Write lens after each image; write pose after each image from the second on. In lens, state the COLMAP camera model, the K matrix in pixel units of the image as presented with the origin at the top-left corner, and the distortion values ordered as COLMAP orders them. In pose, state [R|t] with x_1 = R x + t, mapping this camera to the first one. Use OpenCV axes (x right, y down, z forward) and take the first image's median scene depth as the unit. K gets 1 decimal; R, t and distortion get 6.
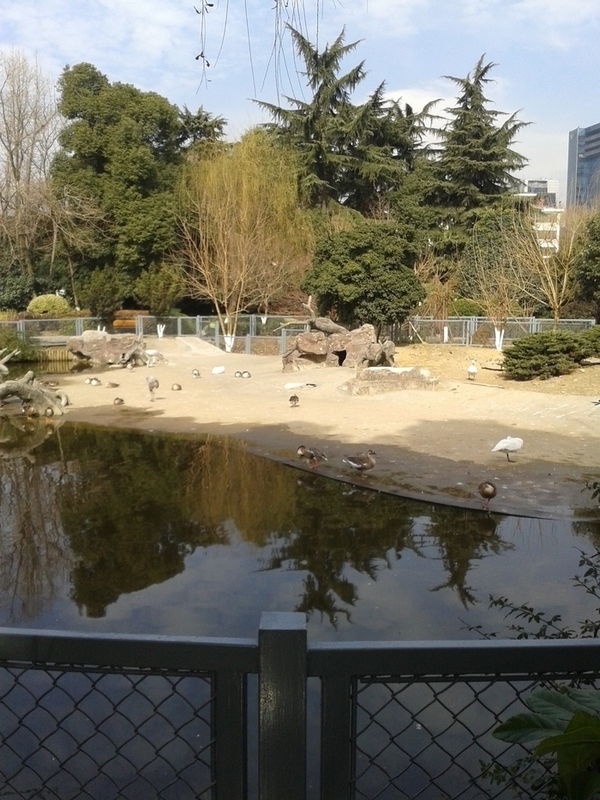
lens RADIAL K [[795.8, 0, 300.0], [0, 795.8, 400.0], [0, 0, 1]] dist [0.189154, -0.511993]
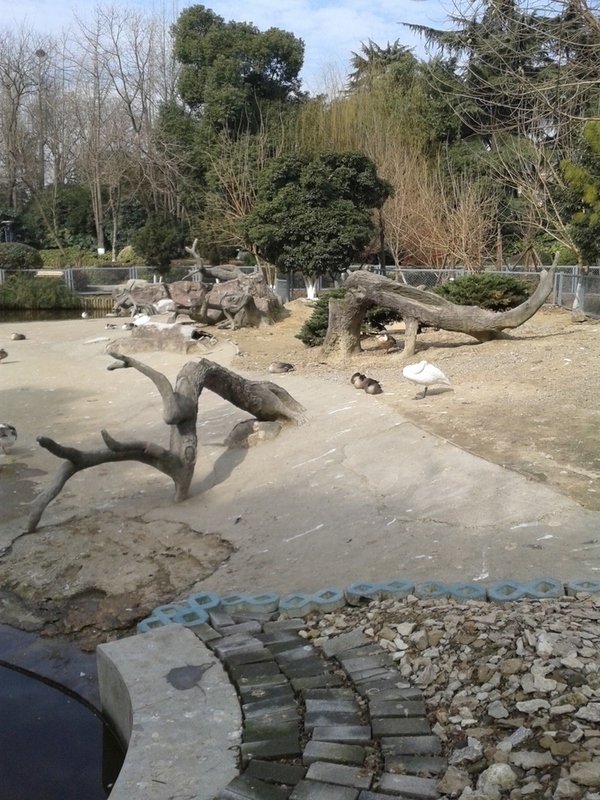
lens RADIAL K [[795.8, 0, 300.0], [0, 795.8, 400.0], [0, 0, 1]] dist [0.189154, -0.511993]
pose [[0.900969, 0.073769, -0.427567, 0.343107], [-0.050013, 0.996529, 0.066546, -0.013603], [0.430992, -0.038572, 0.901531, 0.176874]]
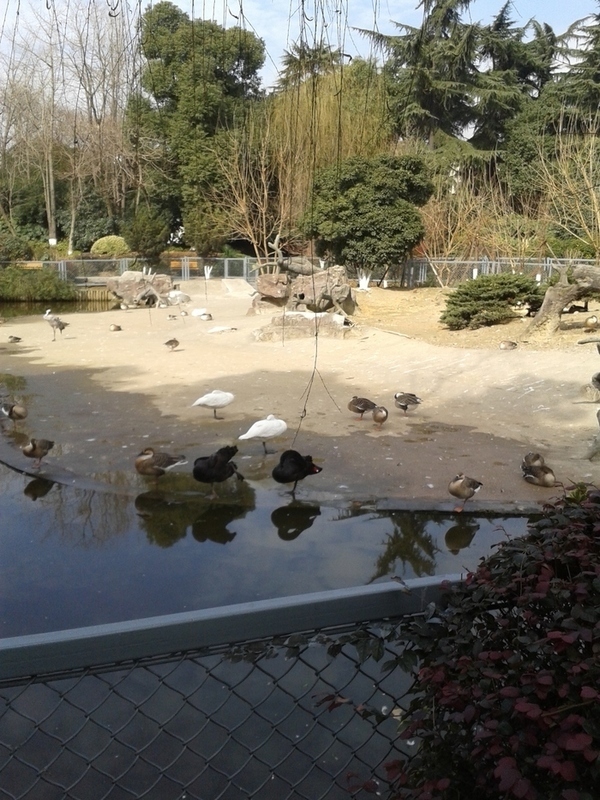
lens RADIAL K [[795.8, 0, 300.0], [0, 795.8, 400.0], [0, 0, 1]] dist [0.189154, -0.511993]
pose [[0.965847, 0.047957, -0.254637, 0.196752], [-0.030512, 0.996936, 0.072022, -0.003526], [0.257311, -0.061793, 0.964351, 0.059159]]
